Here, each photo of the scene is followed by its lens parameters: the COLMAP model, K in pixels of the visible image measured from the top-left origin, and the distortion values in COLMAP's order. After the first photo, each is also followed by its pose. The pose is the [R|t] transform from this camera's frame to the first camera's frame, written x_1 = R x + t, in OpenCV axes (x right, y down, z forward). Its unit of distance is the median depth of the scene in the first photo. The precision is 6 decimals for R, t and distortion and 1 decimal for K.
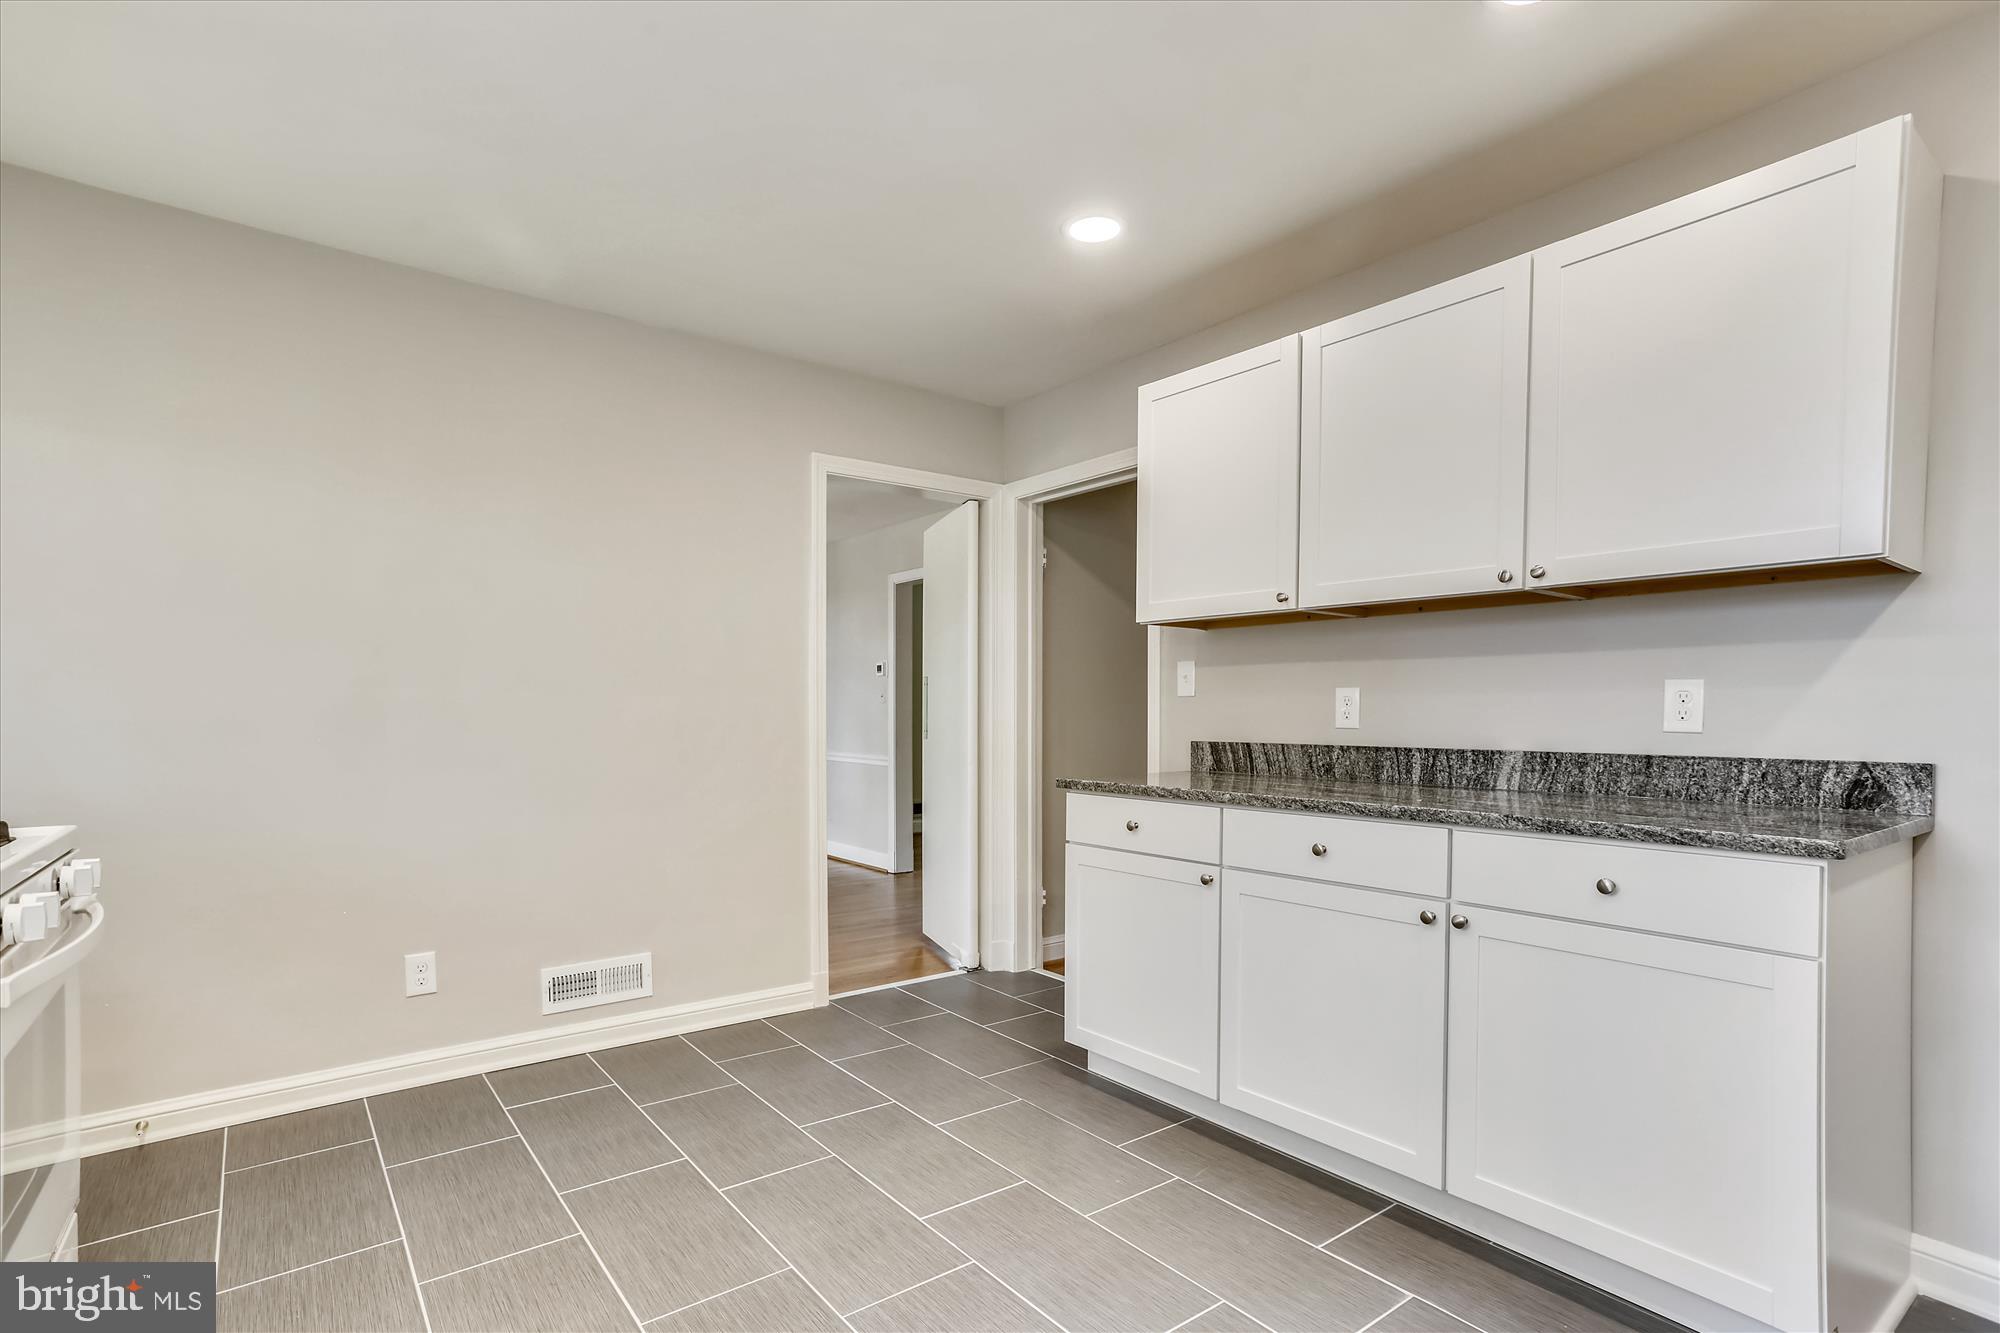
lens RADIAL K [[981.4, 0, 1004.7], [0, 981.4, 743.9], [0, 0, 1]] dist [-0.021316, 0.034336]
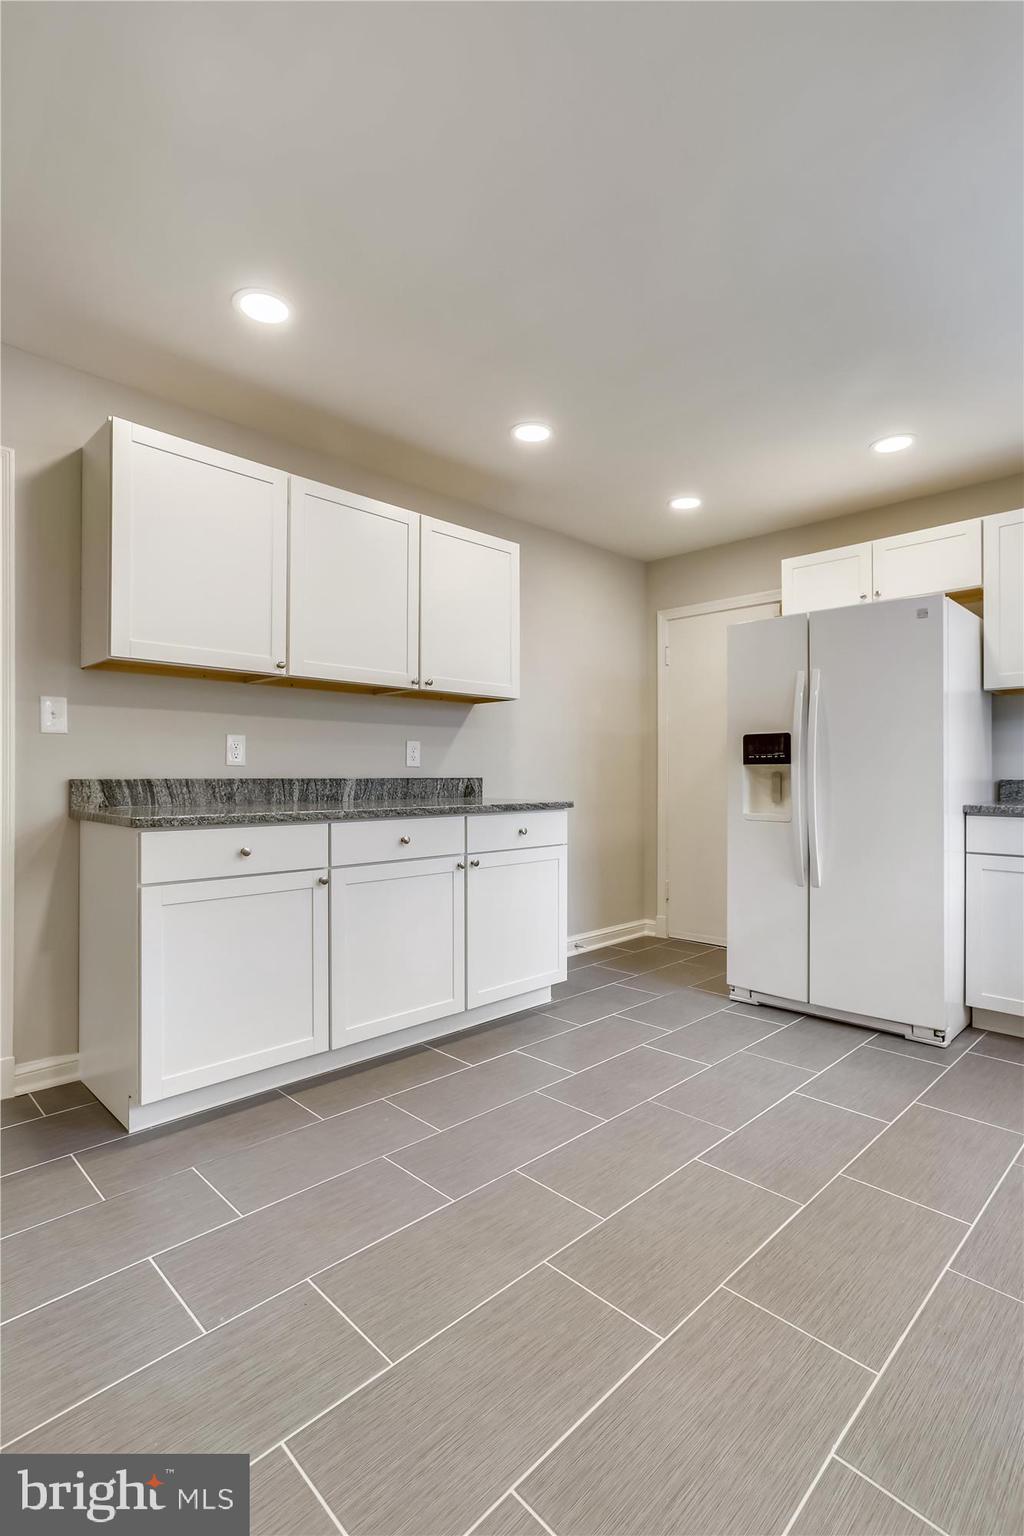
lens RADIAL K [[738.5, 0, 512.0], [0, 738.5, 768.0], [0, 0, 1]] dist [-0.037335, 0.032209]
pose [[-0.120443, 0.006542, 0.992699, -0.765401], [0.030178, 0.999540, -0.002926, 0.001465], [-0.992261, 0.029605, -0.120585, 0.851902]]
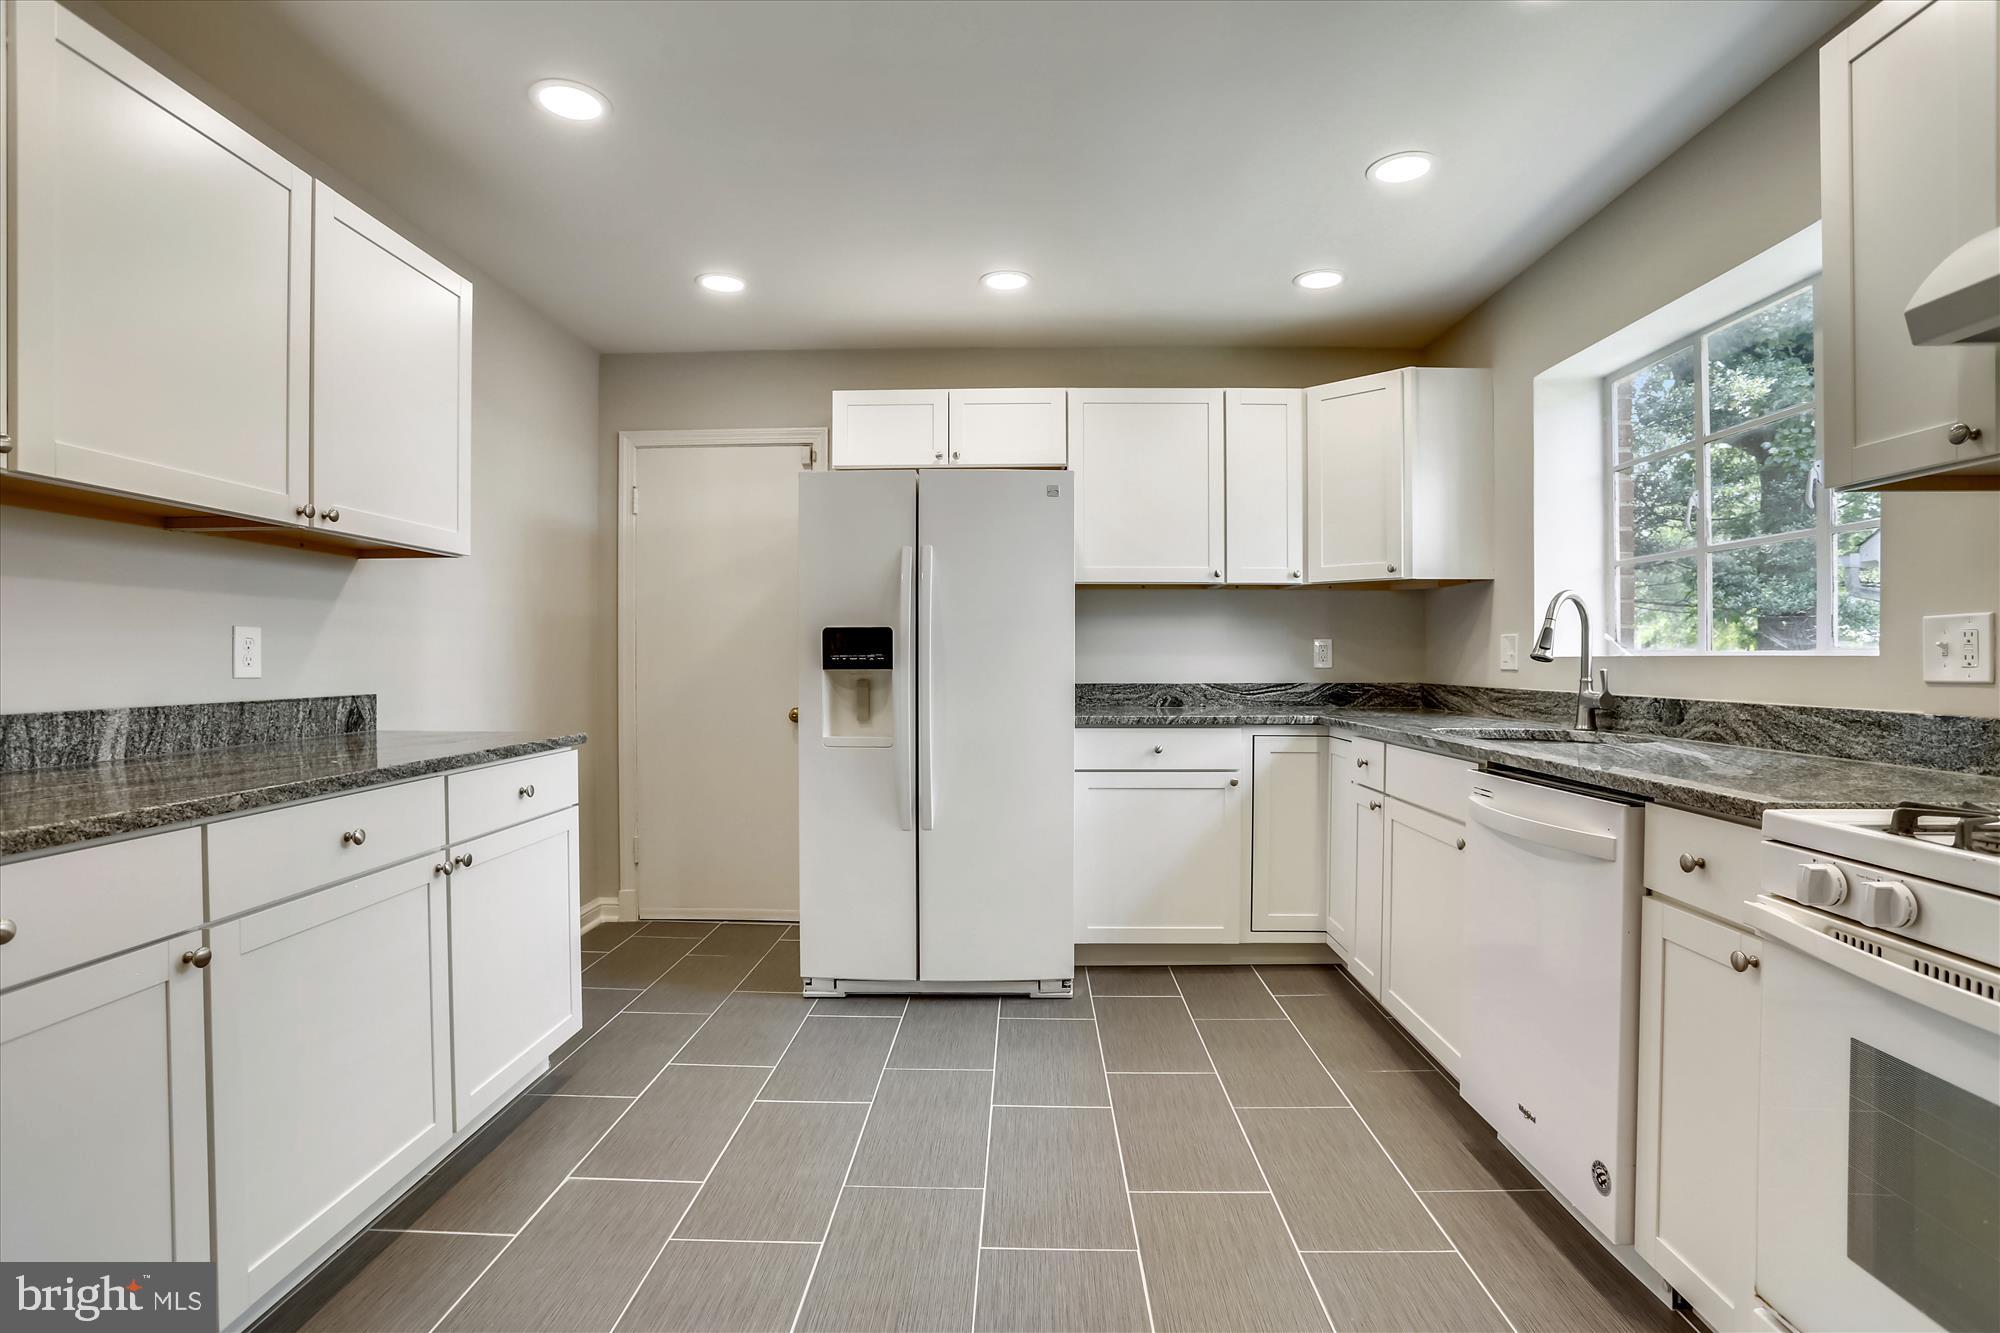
lens RADIAL K [[973.2, 0, 1001.1], [0, 973.2, 661.4], [0, 0, 1]] dist [-0.073151, 0.032958]
pose [[-0.774440, -0.003908, 0.632636, -0.477733], [0.018746, 0.999400, 0.029122, -0.037751], [-0.632370, 0.034413, -0.773902, 1.098456]]
